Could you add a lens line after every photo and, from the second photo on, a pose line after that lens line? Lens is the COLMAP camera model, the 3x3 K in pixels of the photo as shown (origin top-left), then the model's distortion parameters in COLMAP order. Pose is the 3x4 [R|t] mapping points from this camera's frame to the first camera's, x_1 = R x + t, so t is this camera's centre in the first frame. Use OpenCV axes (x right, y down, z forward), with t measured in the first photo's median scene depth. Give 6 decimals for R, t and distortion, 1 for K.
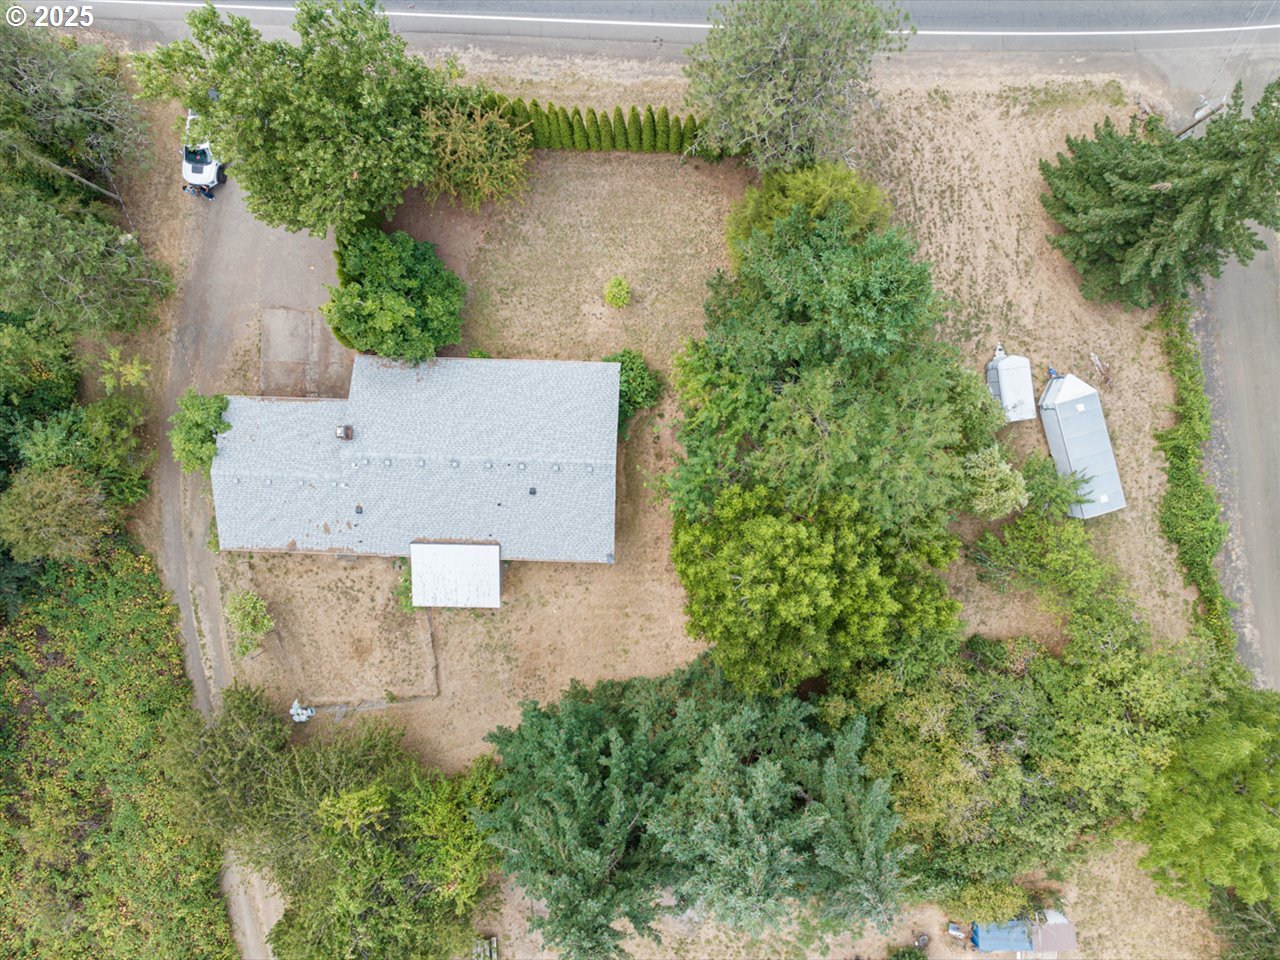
lens RADIAL K [[522.3, 0, 641.8], [0, 522.3, 478.7], [0, 0, 1]] dist [-0.003293, -0.000282]
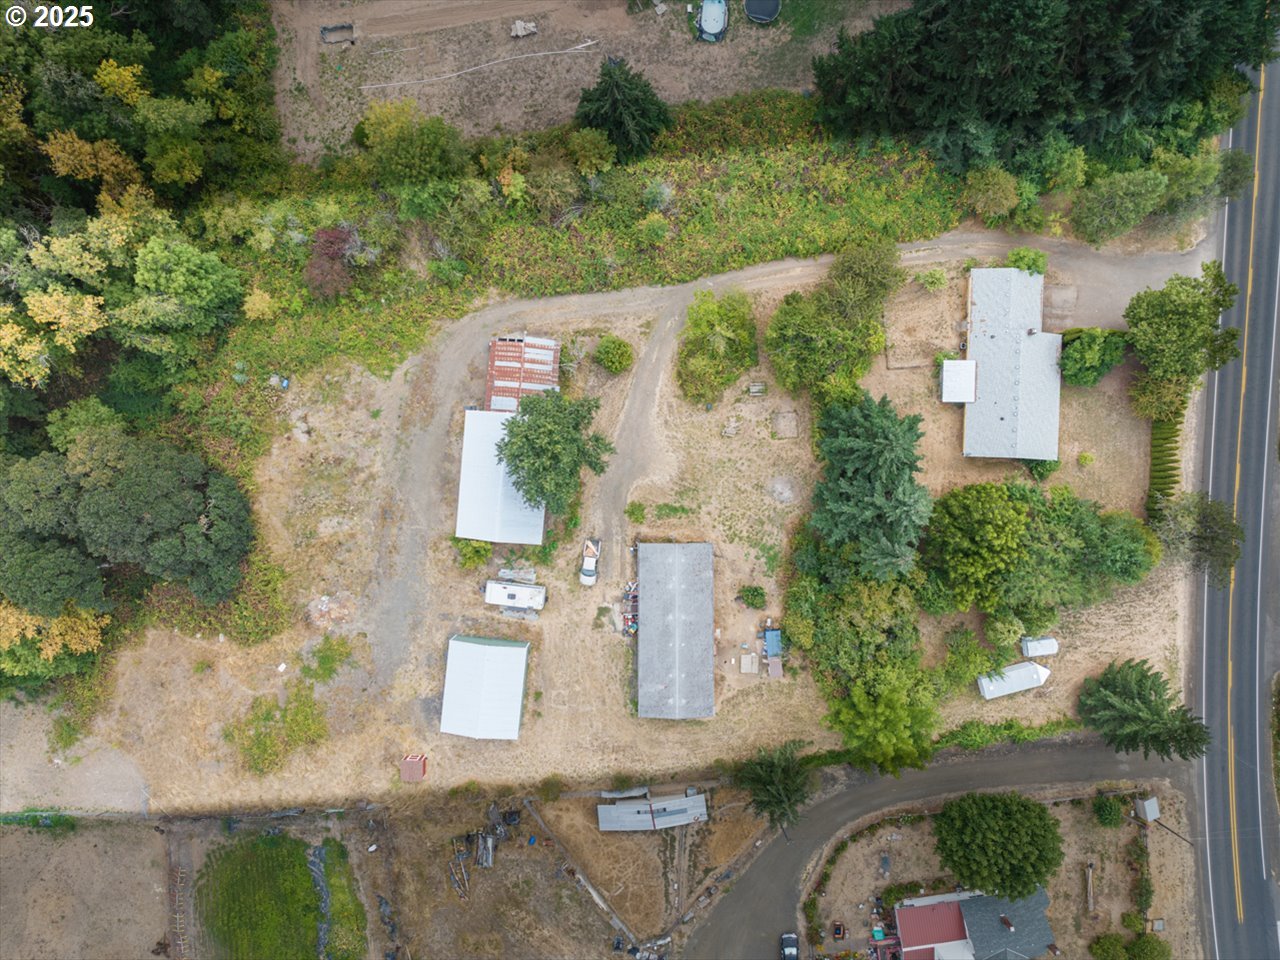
lens RADIAL K [[522.3, 0, 641.8], [0, 522.3, 478.7], [0, 0, 1]] dist [-0.003293, -0.000282]
pose [[-0.012708, 0.999915, 0.002940, 0.047866], [-0.999863, -0.012676, -0.010604, 1.470787], [-0.010566, -0.003074, 0.999939, -1.086208]]
